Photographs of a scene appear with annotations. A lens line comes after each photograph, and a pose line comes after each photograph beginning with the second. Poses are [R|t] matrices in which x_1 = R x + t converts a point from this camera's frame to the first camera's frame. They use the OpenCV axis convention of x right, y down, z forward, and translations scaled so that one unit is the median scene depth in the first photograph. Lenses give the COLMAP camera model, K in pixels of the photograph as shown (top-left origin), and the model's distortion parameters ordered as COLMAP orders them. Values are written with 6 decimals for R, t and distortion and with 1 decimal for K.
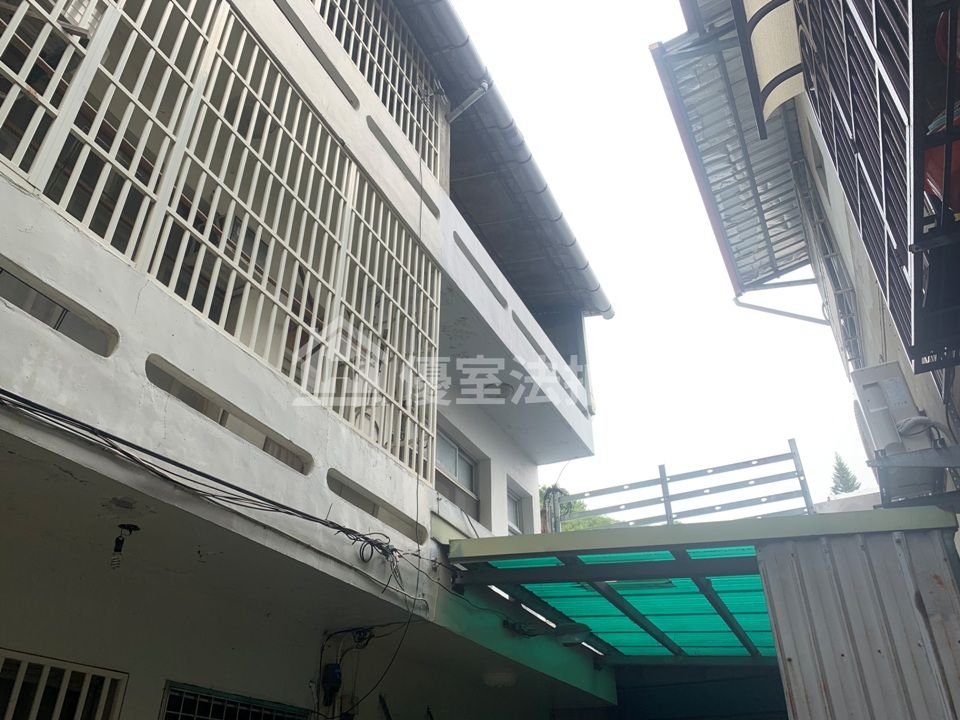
lens RADIAL K [[731.4, 0, 477.5], [0, 731.4, 364.7], [0, 0, 1]] dist [0.012119, -0.011591]
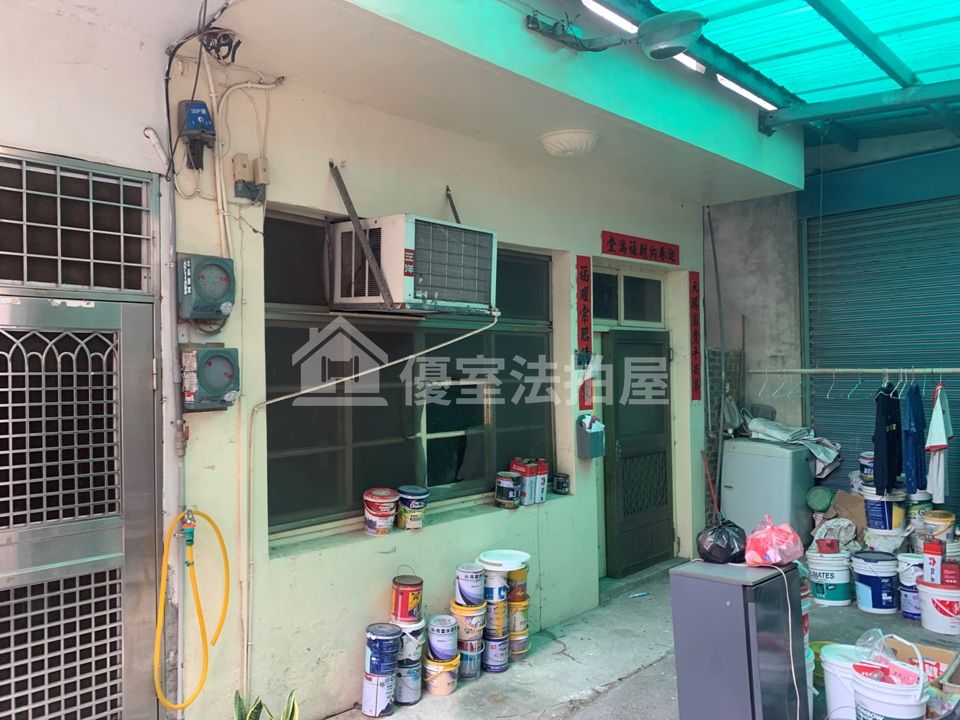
lens RADIAL K [[731.4, 0, 477.5], [0, 731.4, 364.7], [0, 0, 1]] dist [0.012119, -0.011591]
pose [[0.942755, -0.011028, -0.333304, 0.183748], [0.188293, 0.842501, 0.504715, 0.289614], [0.275243, -0.538581, 0.796349, 0.420768]]
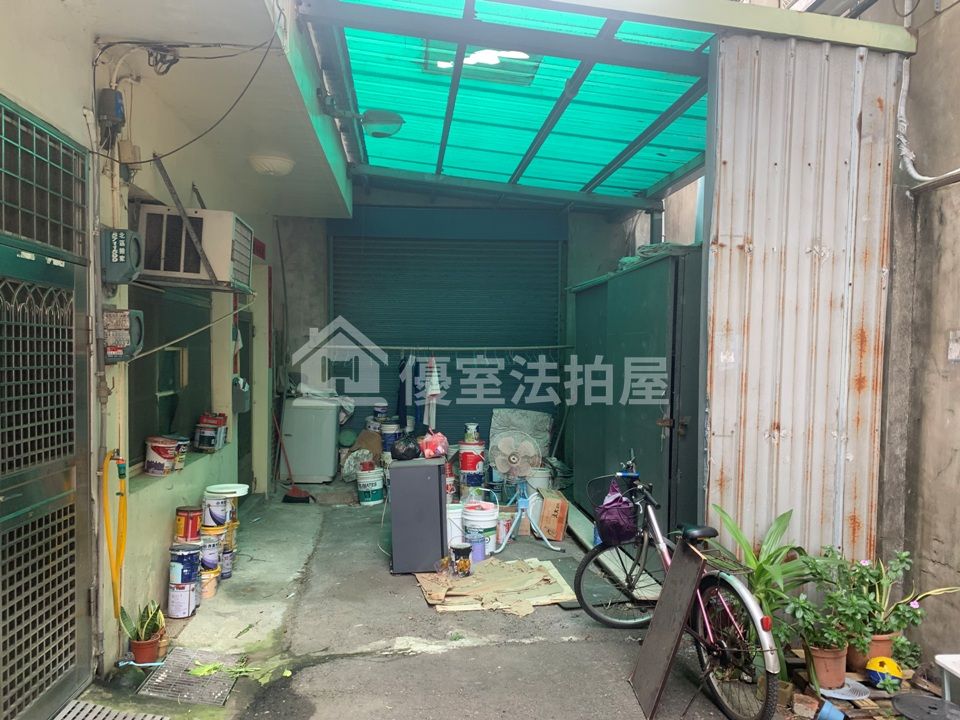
lens RADIAL K [[734.4, 0, 475.3], [0, 734.4, 367.5], [0, 0, 1]] dist [0.014278, -0.008270]
pose [[0.856001, 0.001615, 0.516971, -0.226140], [-0.290492, 0.828698, 0.478408, 0.176075], [-0.427640, -0.559694, 0.709836, 0.215479]]
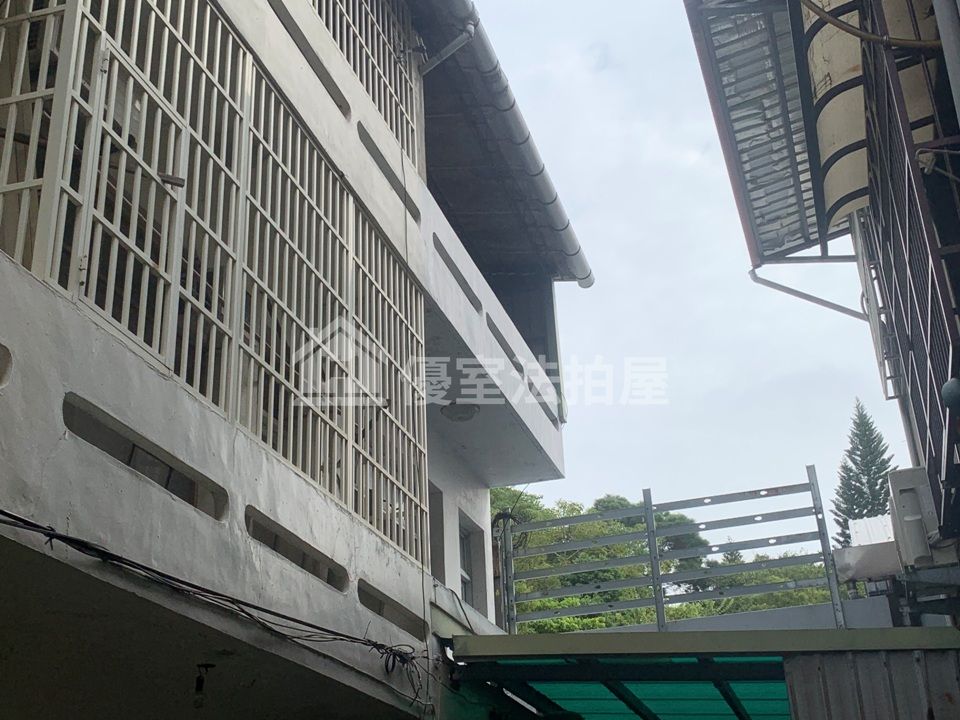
lens RADIAL K [[1211.1, 0, 468.3], [0, 1211.1, 358.7], [0, 0, 1]] dist [0.154770, -0.429201]
pose [[0.989026, 0.029595, 0.144745, -0.217050], [-0.046316, 0.992451, 0.113558, -0.236851], [-0.140292, -0.119016, 0.982931, -0.385619]]
